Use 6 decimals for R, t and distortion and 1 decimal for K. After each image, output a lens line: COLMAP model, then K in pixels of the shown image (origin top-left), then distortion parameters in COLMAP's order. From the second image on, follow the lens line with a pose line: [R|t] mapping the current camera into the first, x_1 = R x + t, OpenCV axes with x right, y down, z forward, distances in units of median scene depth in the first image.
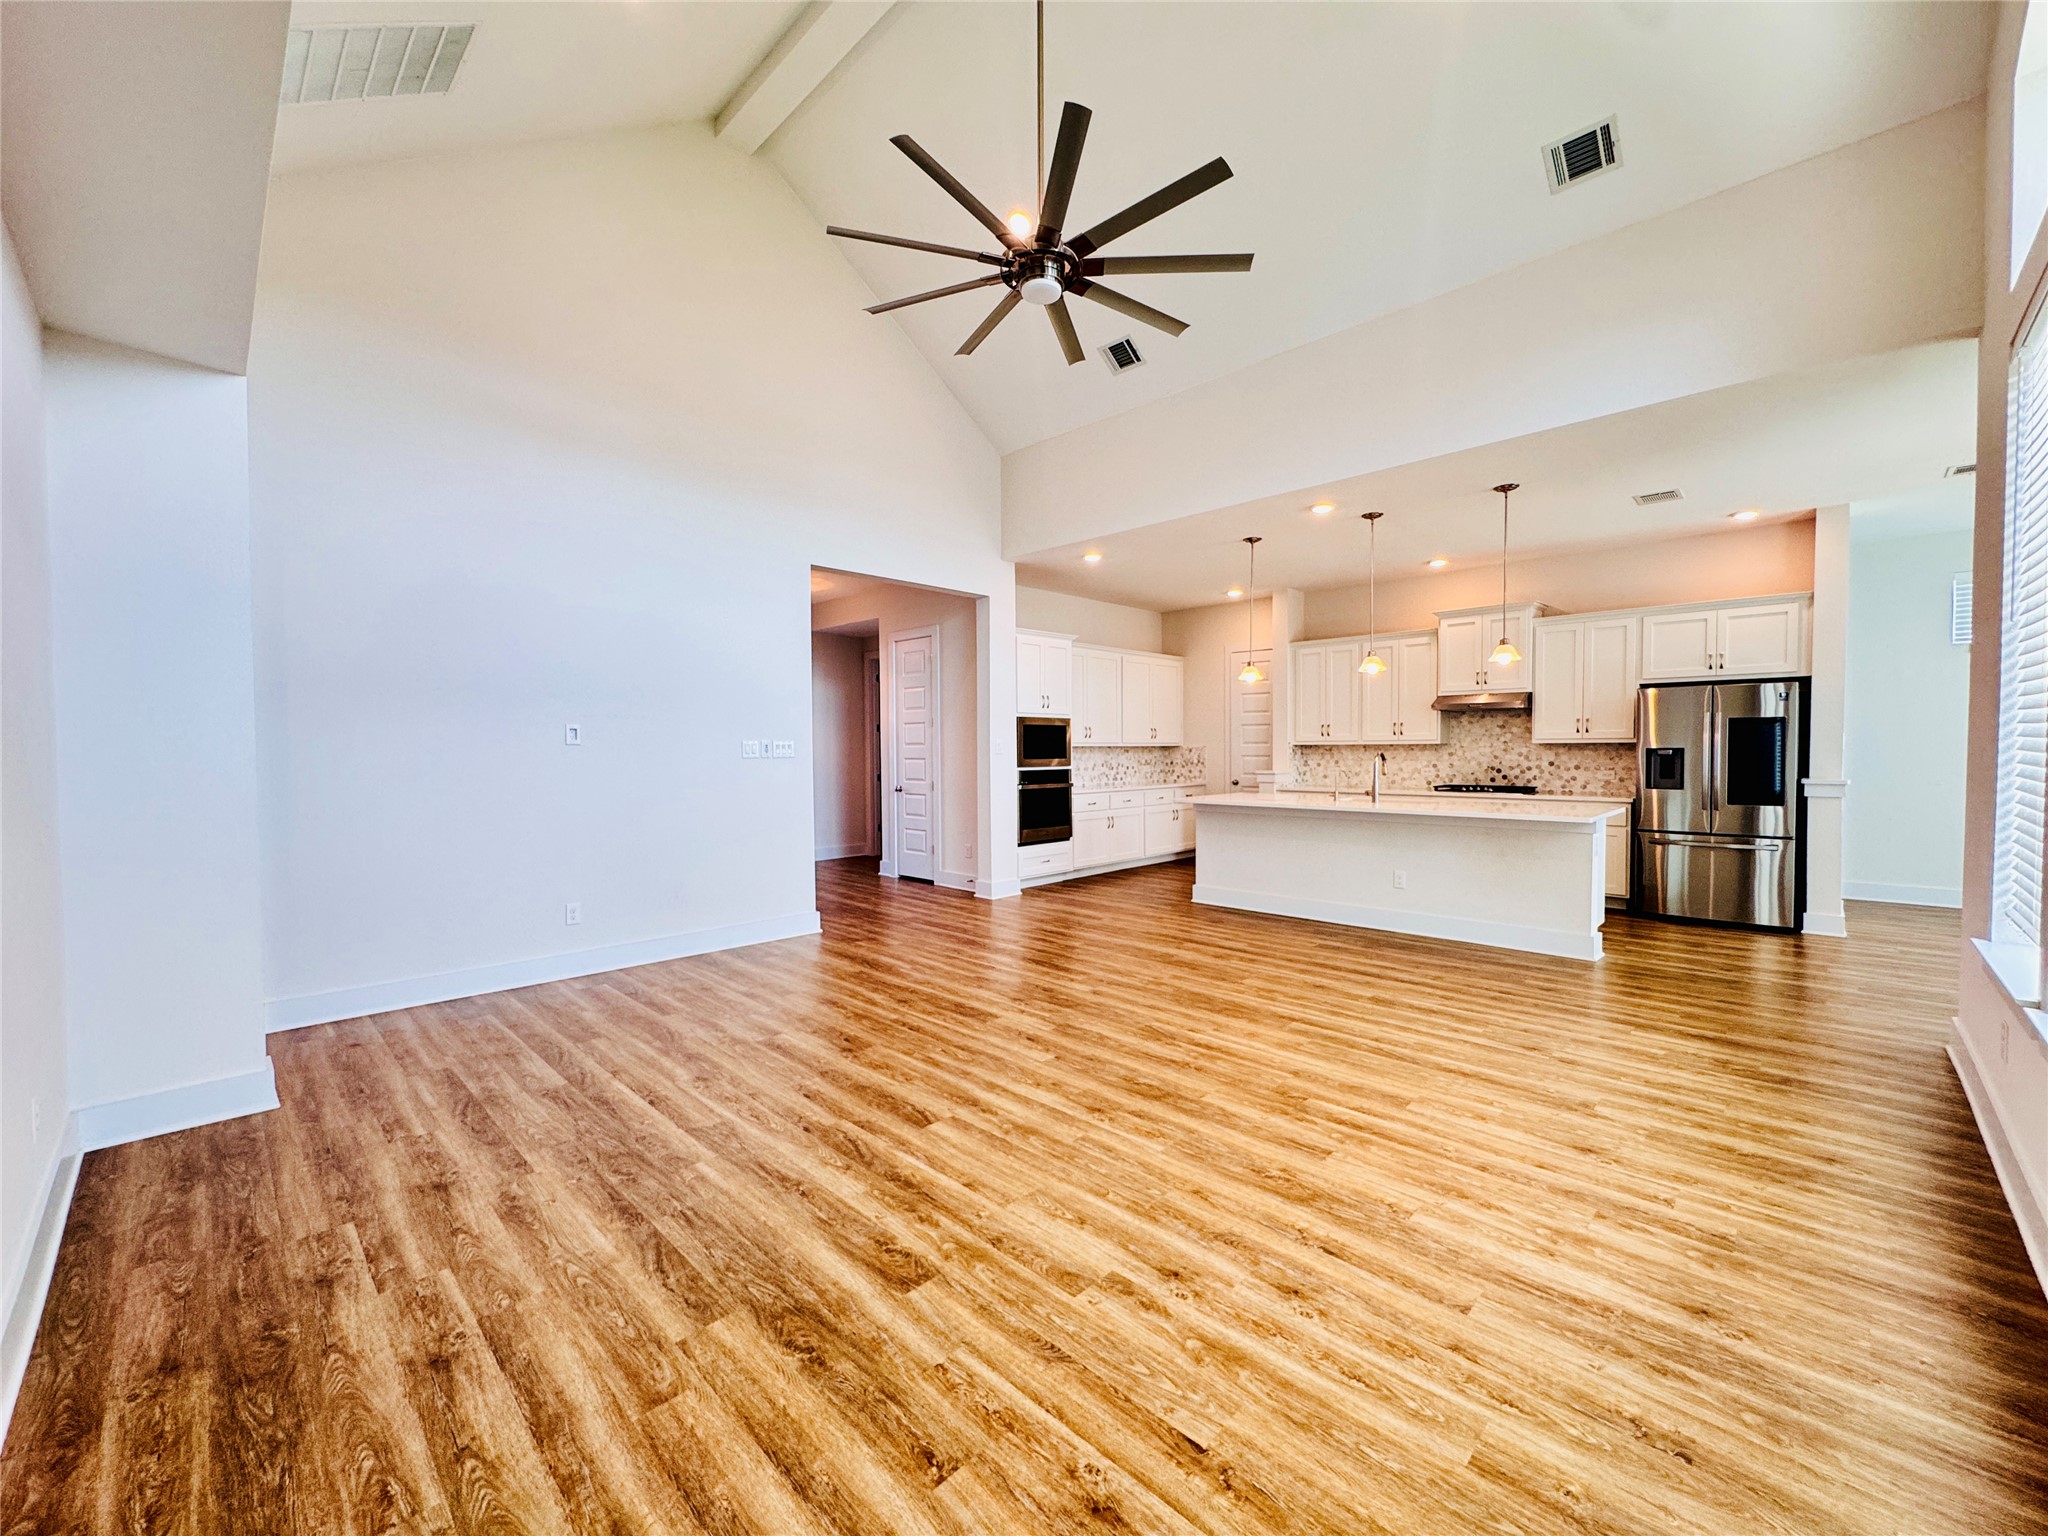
lens RADIAL K [[816.8, 0, 1060.3], [0, 816.8, 773.6], [0, 0, 1]] dist [0.002965, -0.000473]
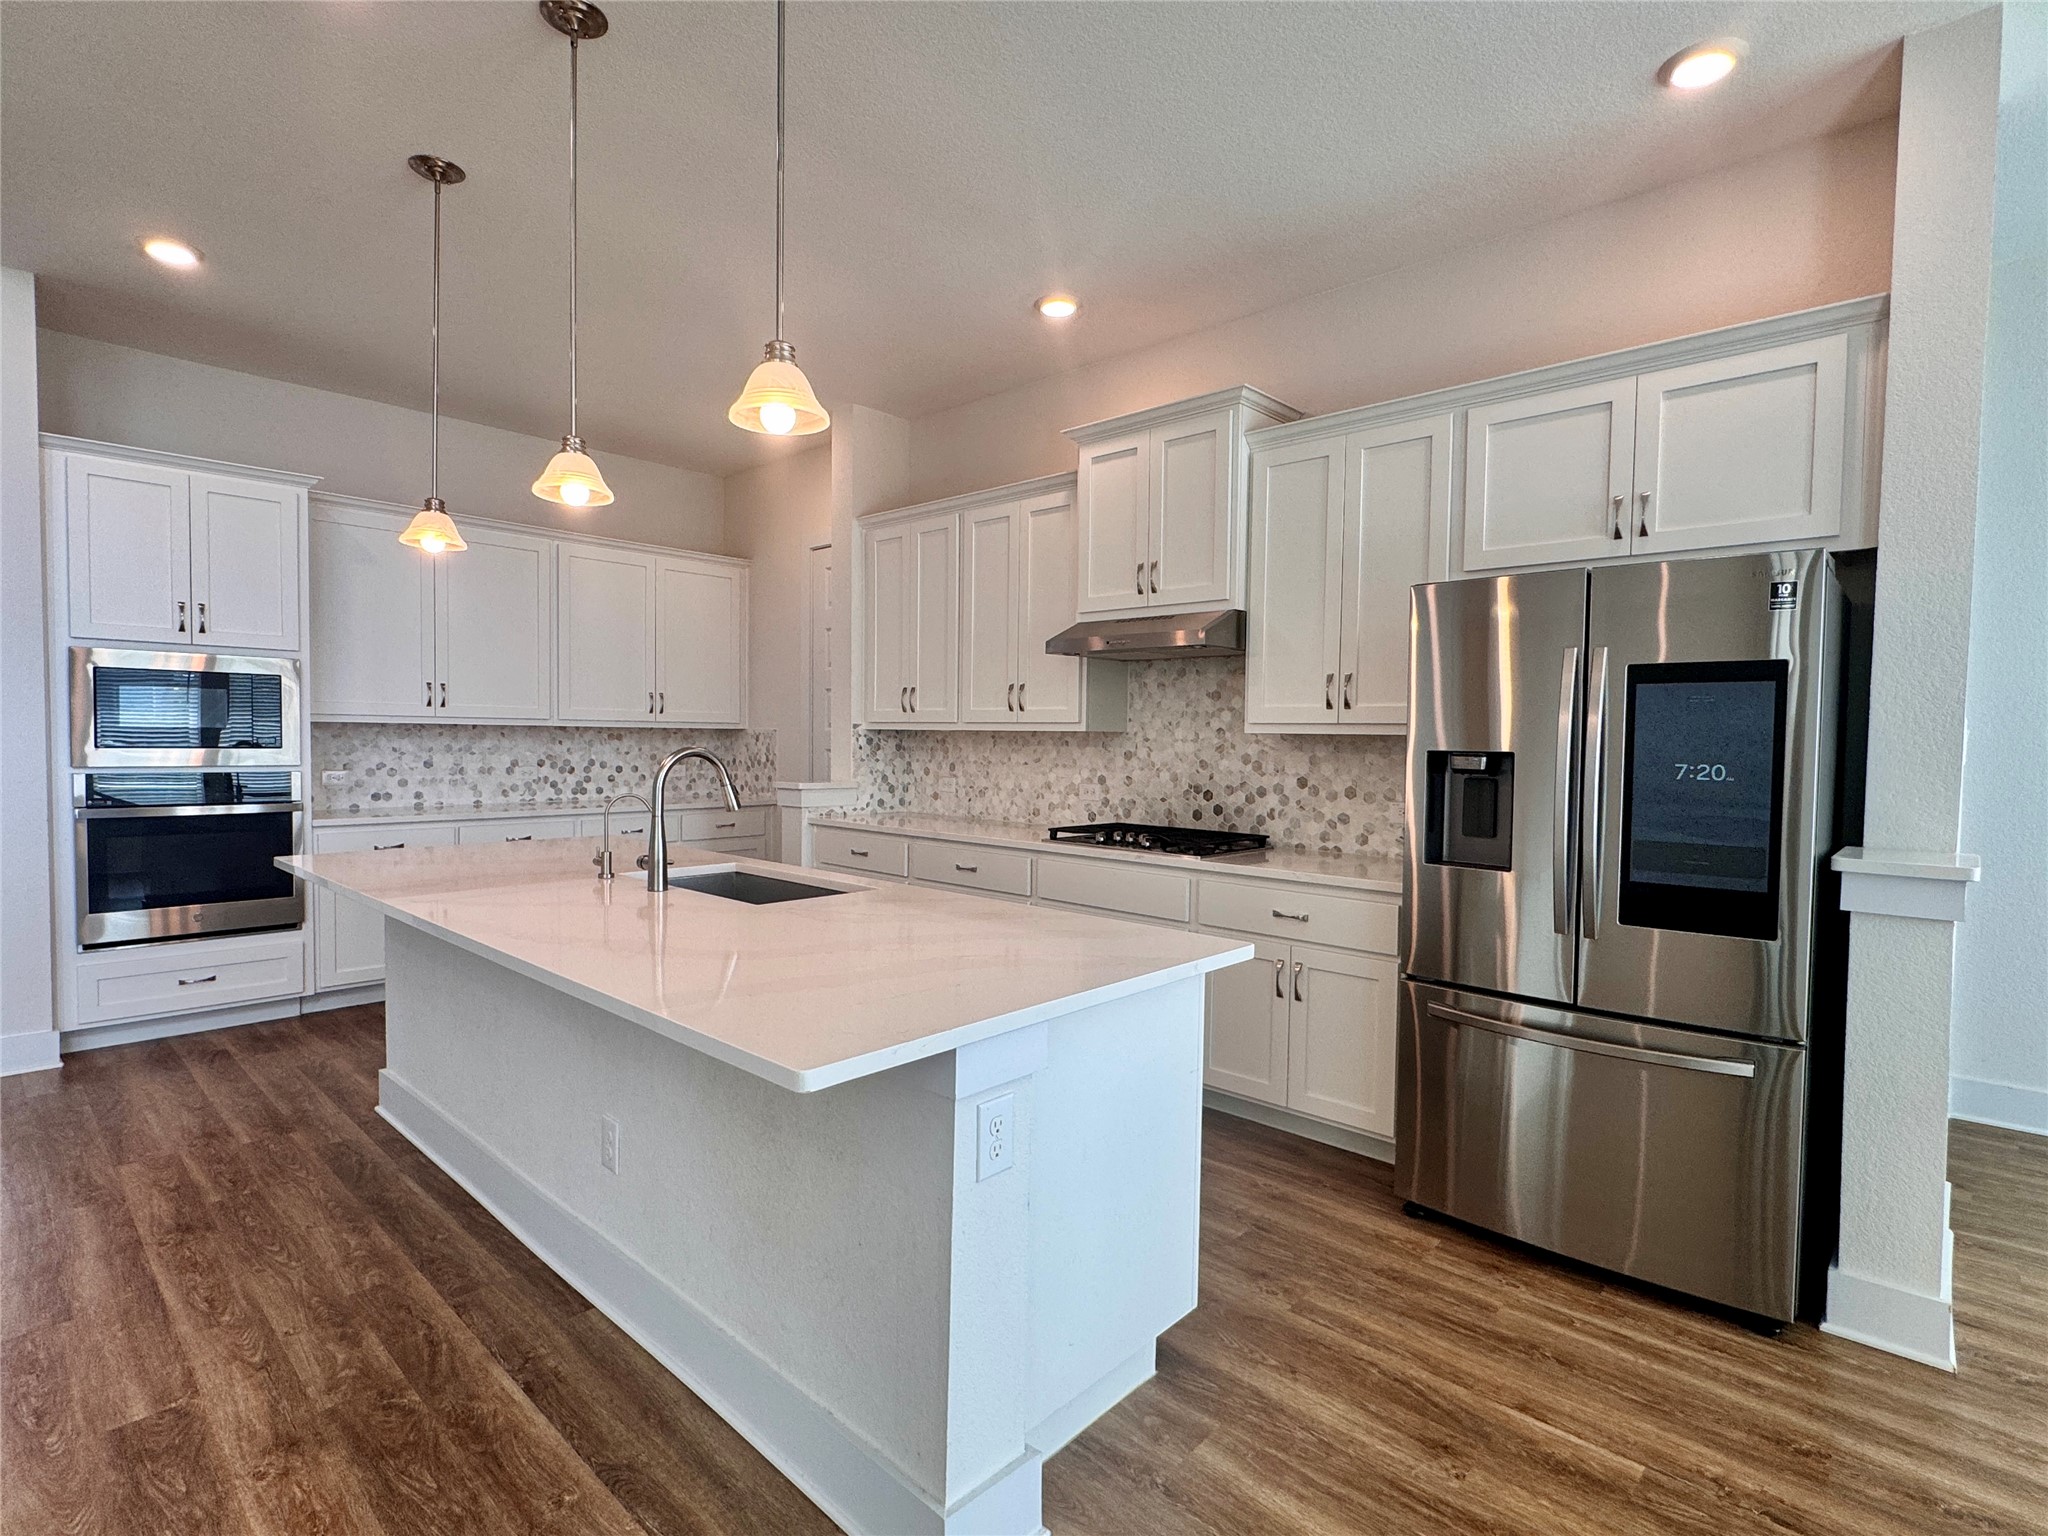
lens RADIAL K [[994.7, 0, 1057.0], [0, 994.7, 780.7], [0, 0, 1]] dist [-0.000604, 0.001459]
pose [[0.999531, 0.018058, 0.024749, 0.669740], [-0.018391, 0.999742, 0.013295, -0.025671], [-0.024502, -0.013744, 0.999605, 0.699696]]
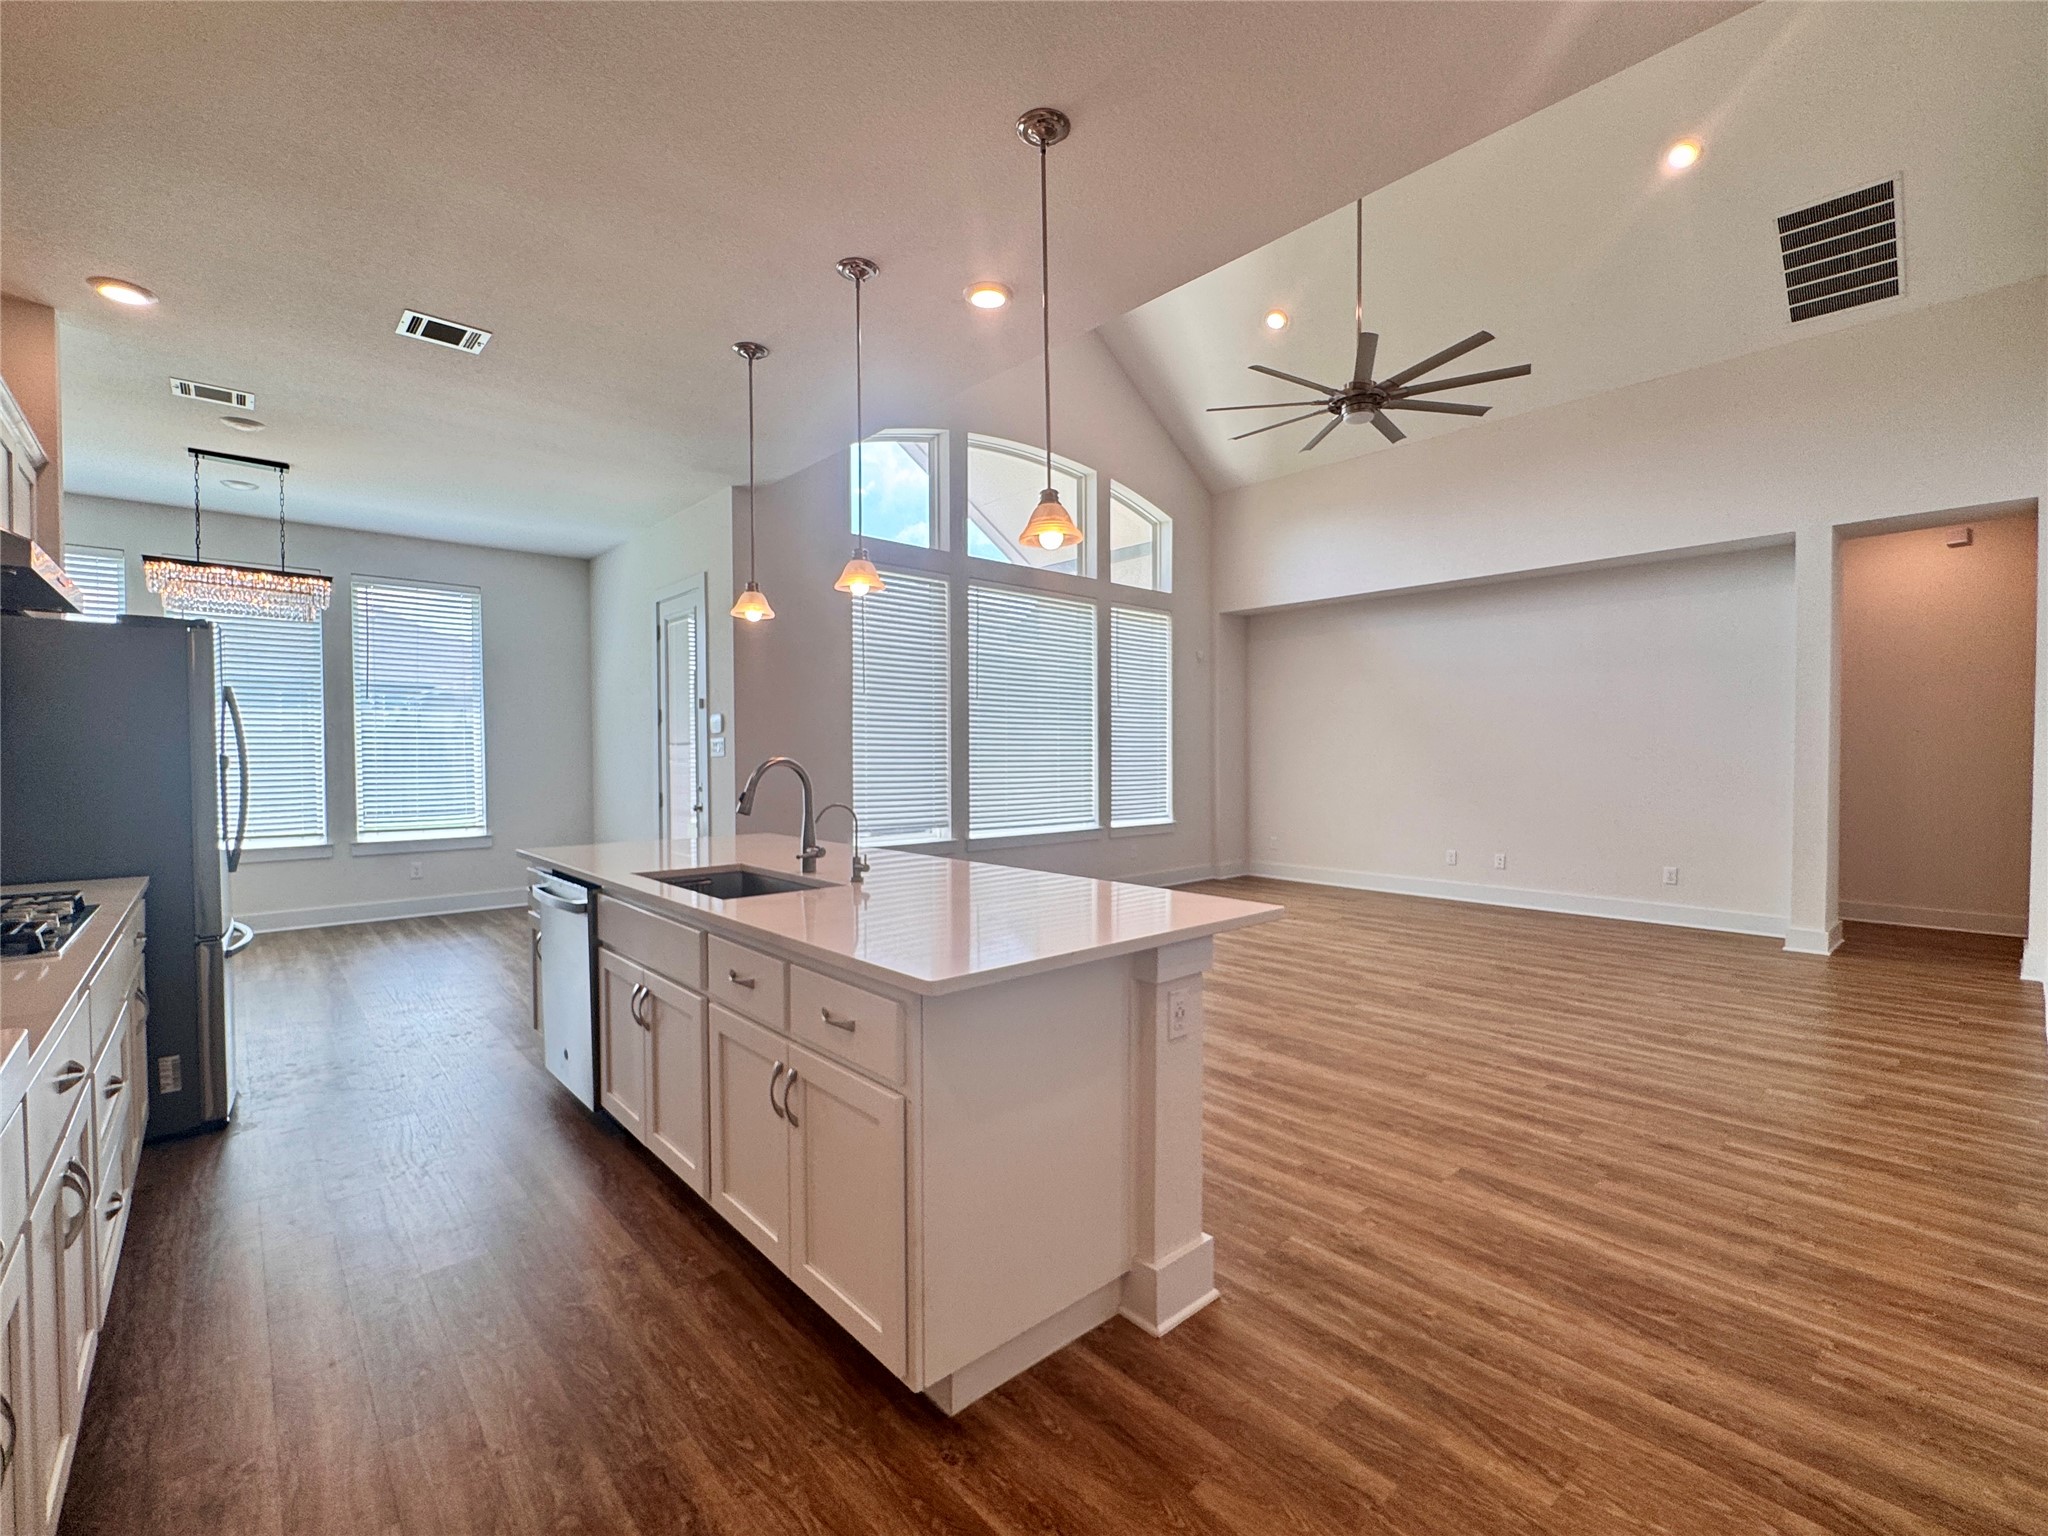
lens RADIAL K [[903.5, 0, 1033.9], [0, 903.5, 768.3], [0, 0, 1]] dist [-0.003710, 0.004198]
pose [[-0.995608, 0.006894, 0.093364, 0.270335], [0.011462, 0.998758, 0.048484, -0.053583], [-0.092914, 0.049341, -0.994451, 1.812120]]
